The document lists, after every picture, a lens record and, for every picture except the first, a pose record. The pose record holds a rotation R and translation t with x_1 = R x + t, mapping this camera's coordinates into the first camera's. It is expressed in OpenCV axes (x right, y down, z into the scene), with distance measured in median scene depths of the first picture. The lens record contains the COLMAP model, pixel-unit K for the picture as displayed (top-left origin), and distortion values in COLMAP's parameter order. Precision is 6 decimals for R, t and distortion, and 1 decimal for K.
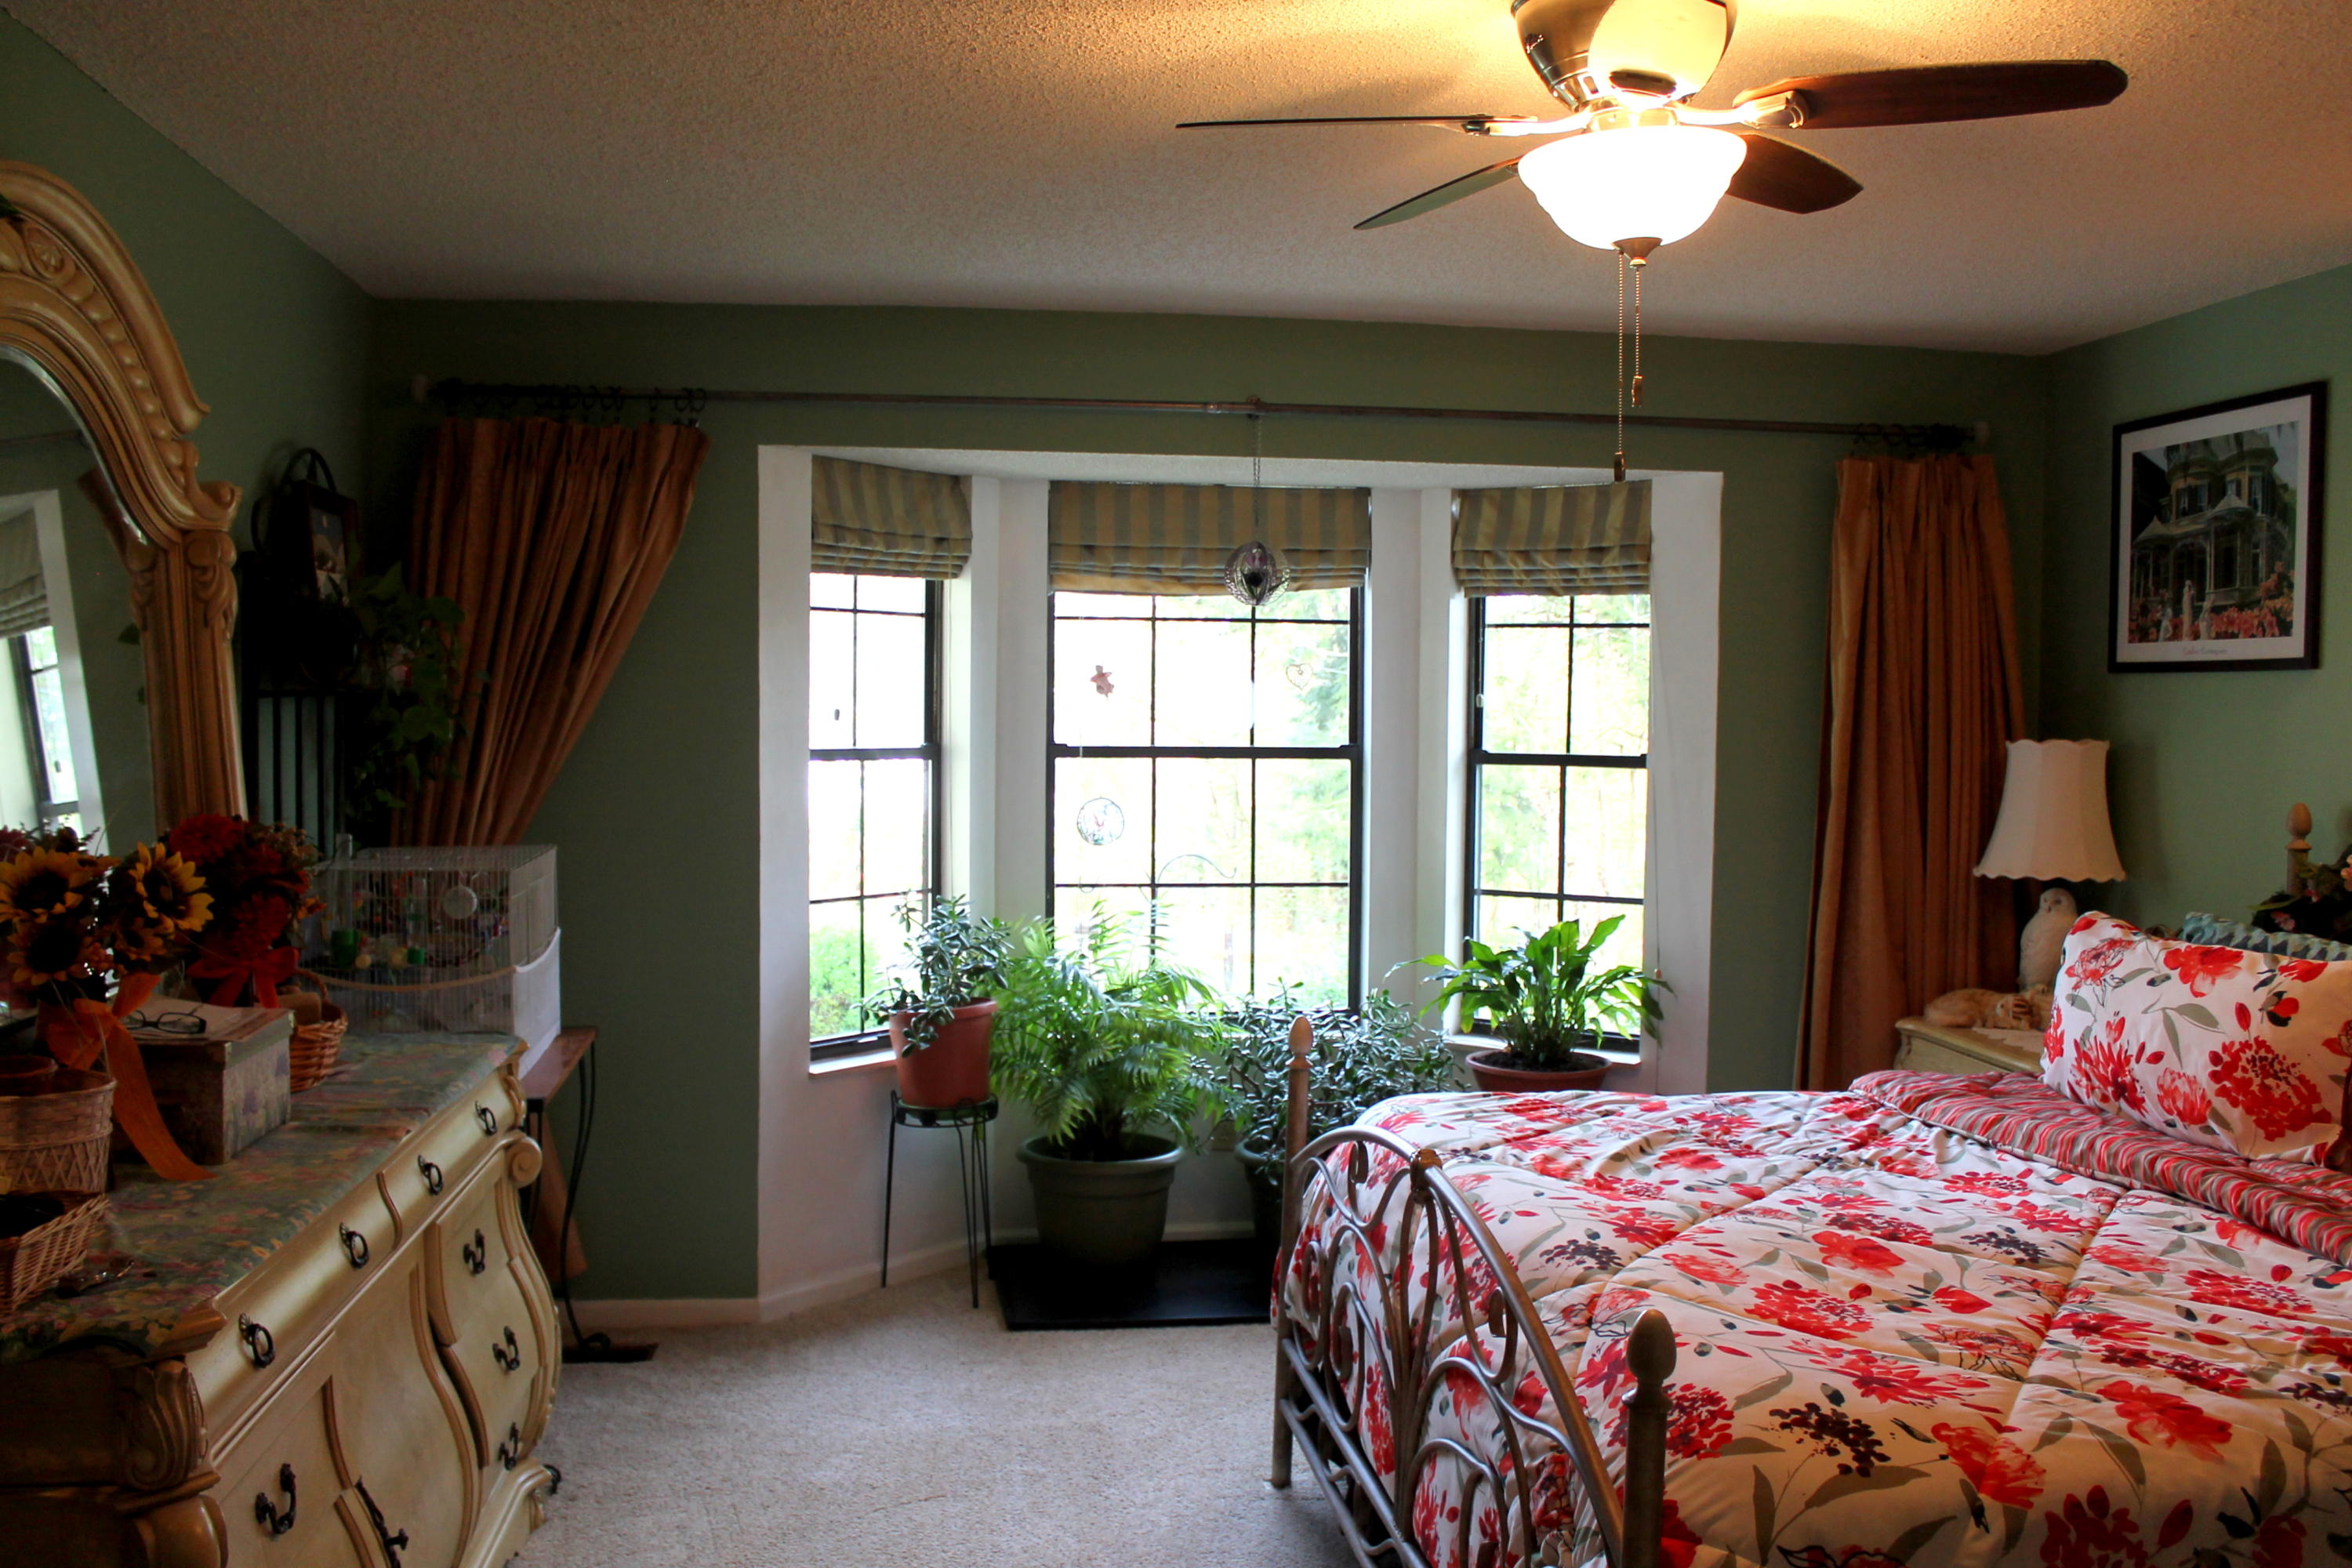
lens RADIAL K [[1990.6, 0, 1140.8], [0, 1990.6, 785.8], [0, 0, 1]] dist [-0.156049, 0.136030]
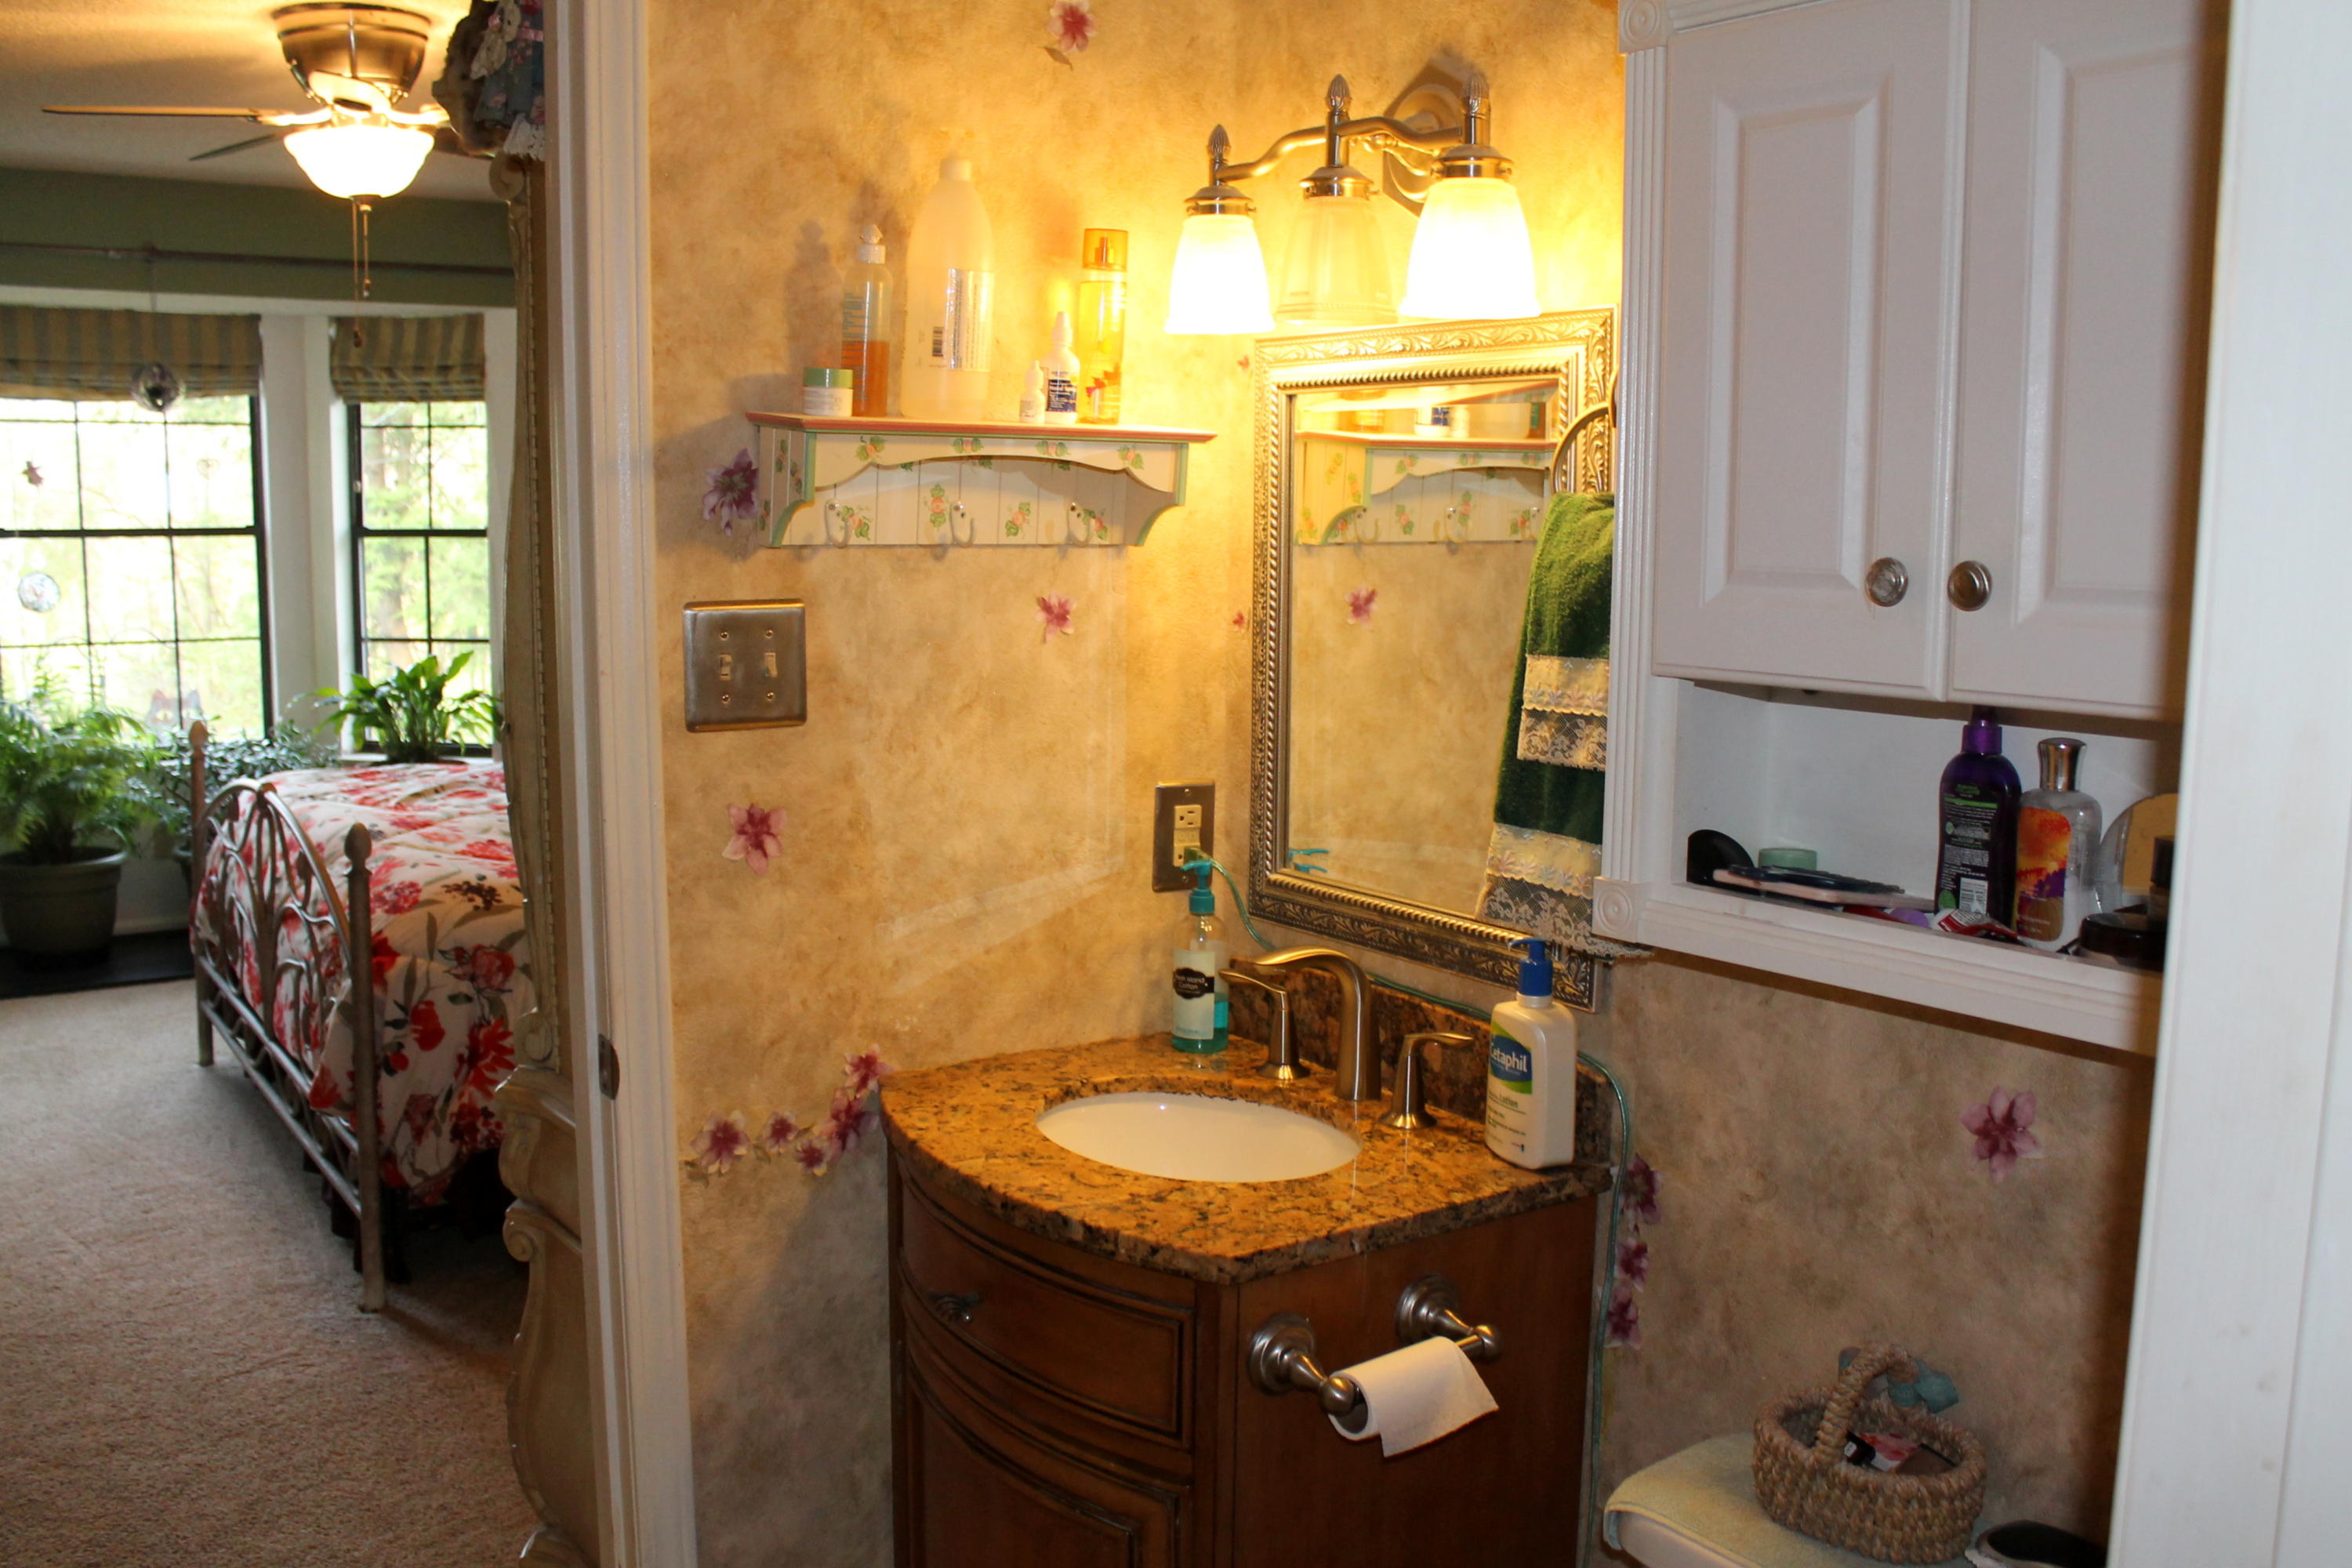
lens RADIAL K [[2217.0, 0, 1174.8], [0, 2217.0, 817.5], [0, 0, 1]] dist [-0.166100, 0.174905]
pose [[0.900444, -0.062961, 0.430392, 0.034363], [0.017006, 0.993808, 0.109803, 0.024415], [-0.434640, -0.091552, 0.895939, -0.500556]]
